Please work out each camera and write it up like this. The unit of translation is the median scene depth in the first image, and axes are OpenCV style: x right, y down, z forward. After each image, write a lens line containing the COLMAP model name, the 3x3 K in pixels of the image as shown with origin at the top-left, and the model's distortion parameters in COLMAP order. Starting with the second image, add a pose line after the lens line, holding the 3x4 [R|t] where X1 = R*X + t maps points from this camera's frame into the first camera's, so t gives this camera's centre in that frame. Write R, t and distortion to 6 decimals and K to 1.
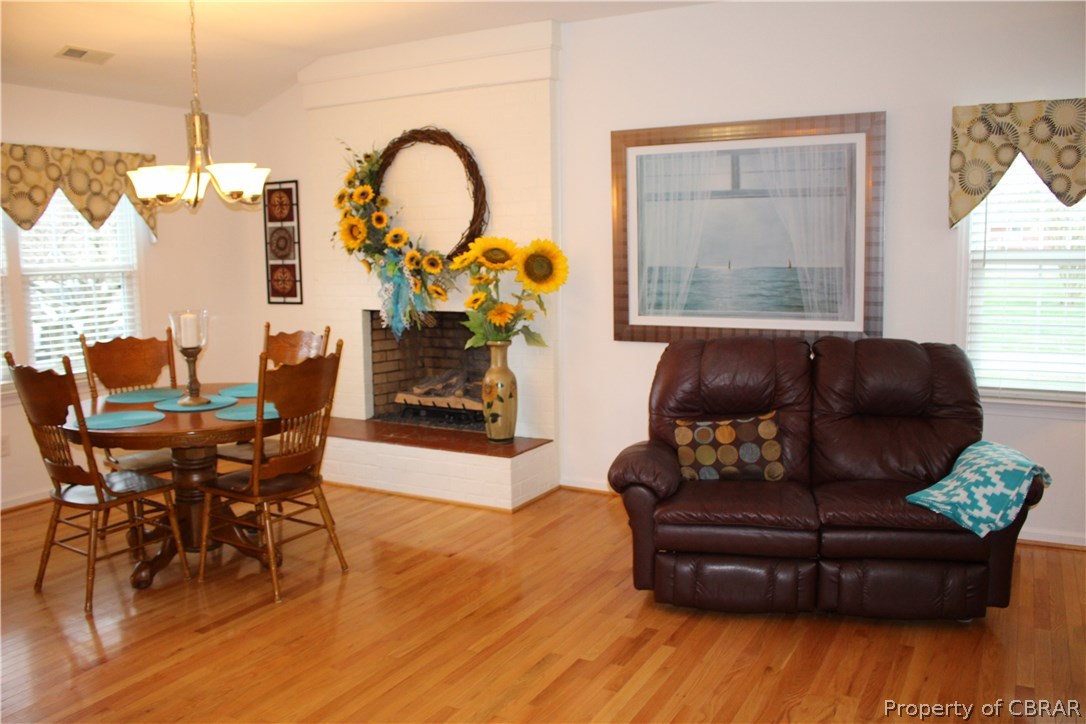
lens RADIAL K [[908.1, 0, 551.5], [0, 908.1, 361.6], [0, 0, 1]] dist [-0.167407, 0.141782]
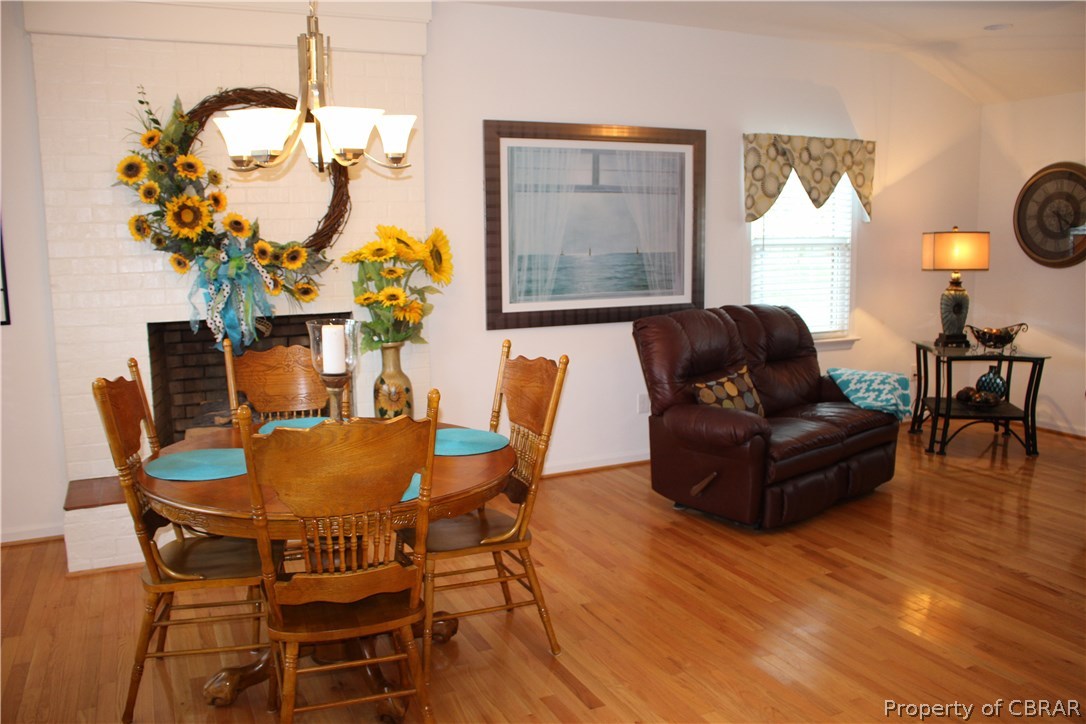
lens RADIAL K [[908.1, 0, 551.5], [0, 908.1, 361.6], [0, 0, 1]] dist [-0.167407, 0.141782]
pose [[0.578191, -0.105911, 0.808999, -0.775773], [0.104295, 0.992999, 0.055459, -0.040756], [-0.809208, 0.052309, 0.585189, 0.399574]]
